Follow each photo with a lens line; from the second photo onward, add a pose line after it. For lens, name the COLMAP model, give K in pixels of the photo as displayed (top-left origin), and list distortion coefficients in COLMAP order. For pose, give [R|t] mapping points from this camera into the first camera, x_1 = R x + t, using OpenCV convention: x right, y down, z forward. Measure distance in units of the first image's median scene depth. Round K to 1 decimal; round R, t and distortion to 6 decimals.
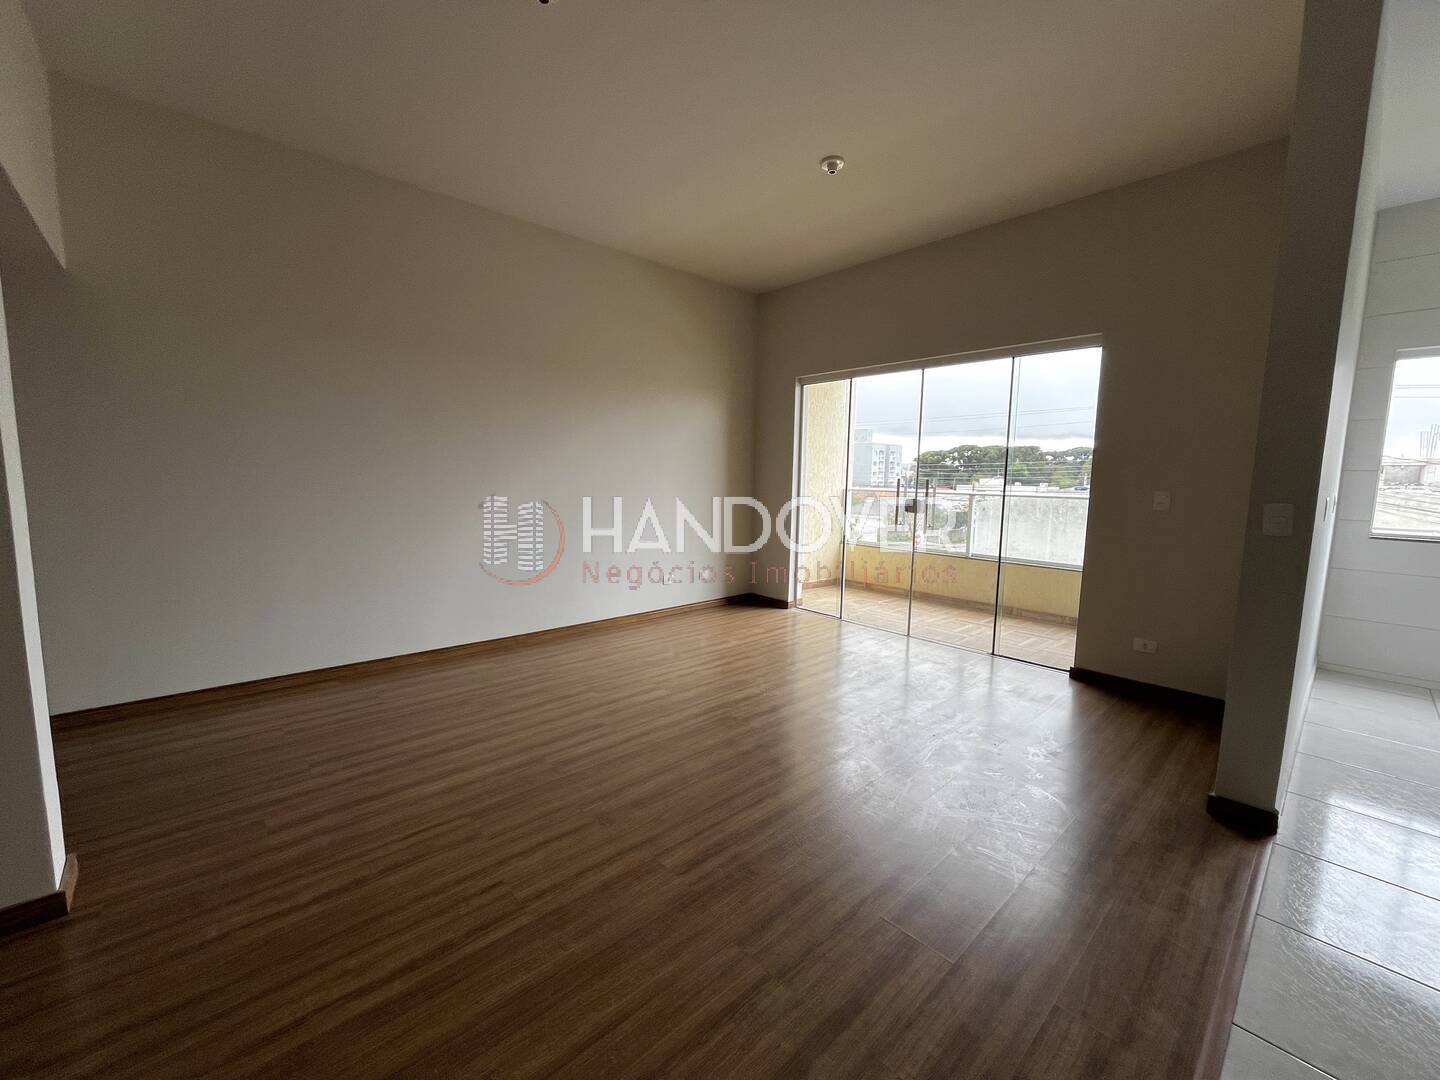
lens RADIAL K [[584.3, 0, 715.6], [0, 584.3, 540.4], [0, 0, 1]] dist [-0.003368, -0.000471]
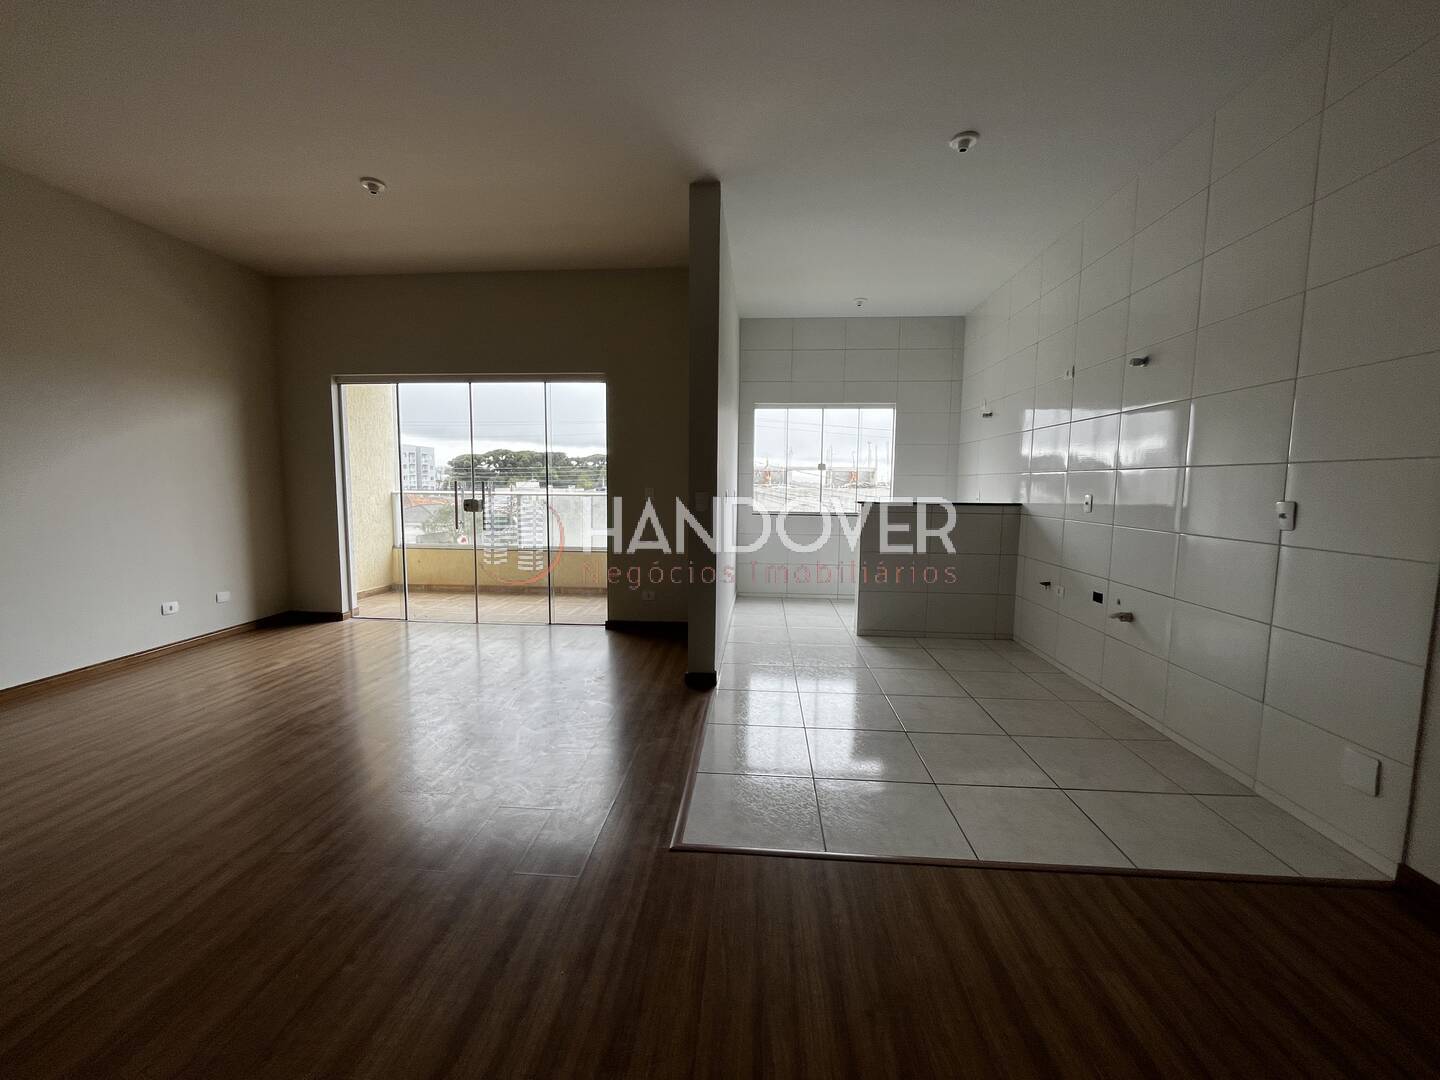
lens RADIAL K [[584.3, 0, 713.4], [0, 584.3, 539.7], [0, 0, 1]] dist [-0.003368, -0.000471]
pose [[0.733112, -0.074553, 0.676009, -0.094786], [0.079418, 0.996558, 0.023778, 0.018432], [-0.675455, 0.036255, 0.736509, -0.149450]]
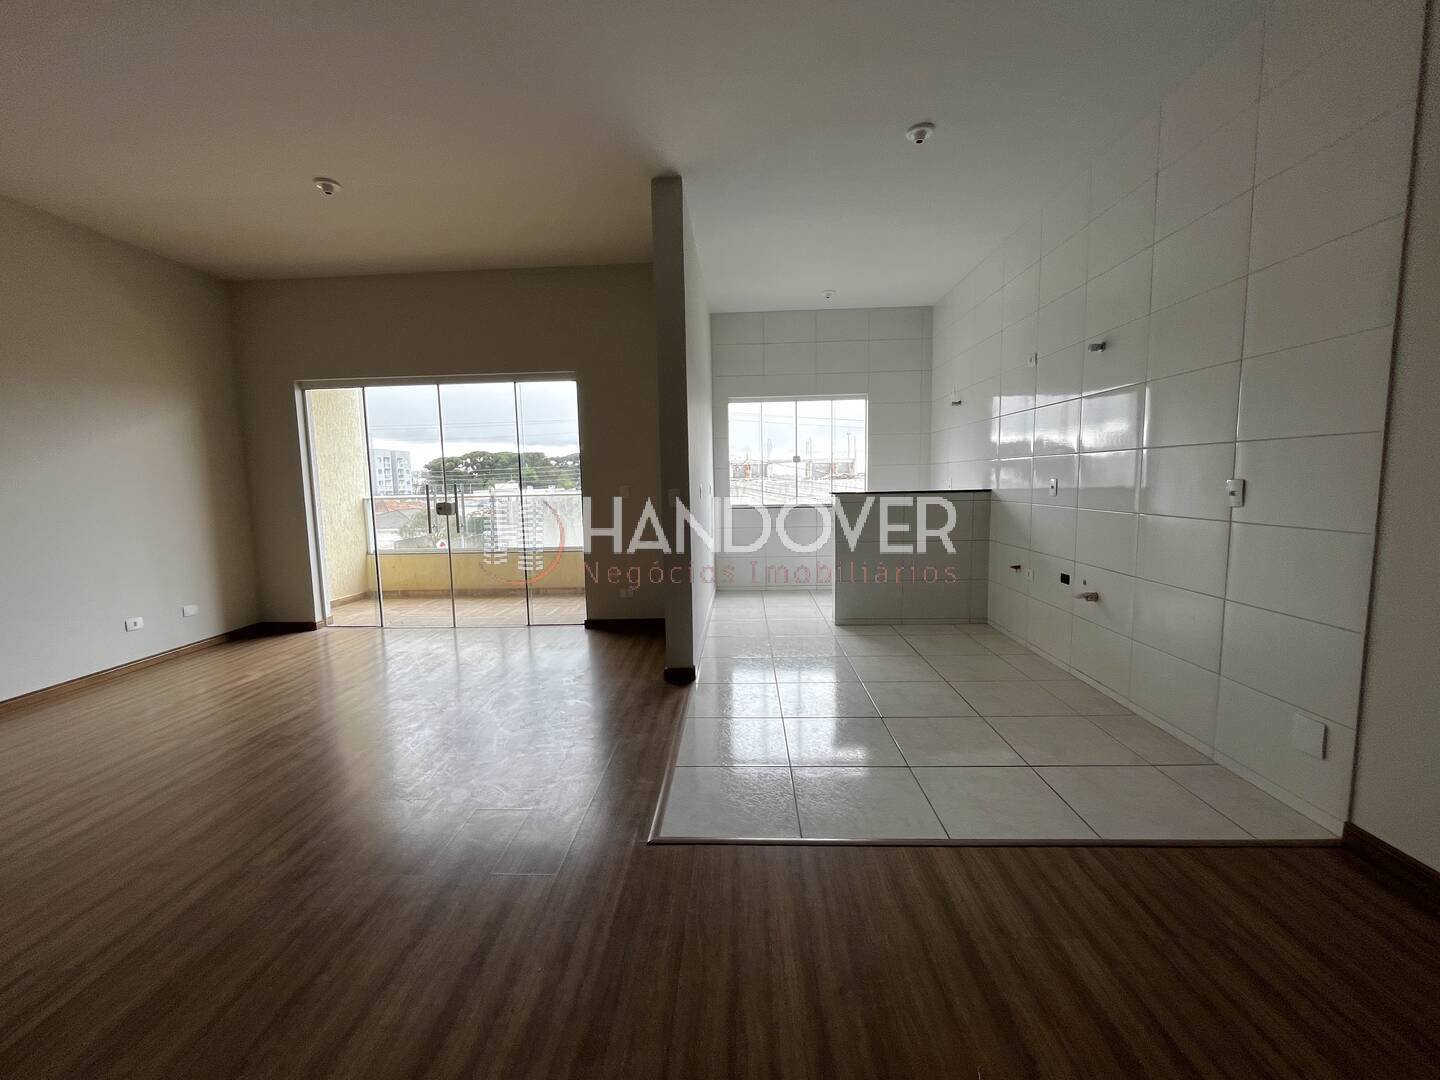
lens RADIAL K [[584.3, 0, 714.6], [0, 584.3, 539.4], [0, 0, 1]] dist [-0.003368, -0.000471]
pose [[0.708915, -0.104122, 0.697566, -0.086737], [0.112311, 0.993088, 0.034095, 0.020493], [-0.696294, 0.054174, 0.715709, -0.162114]]
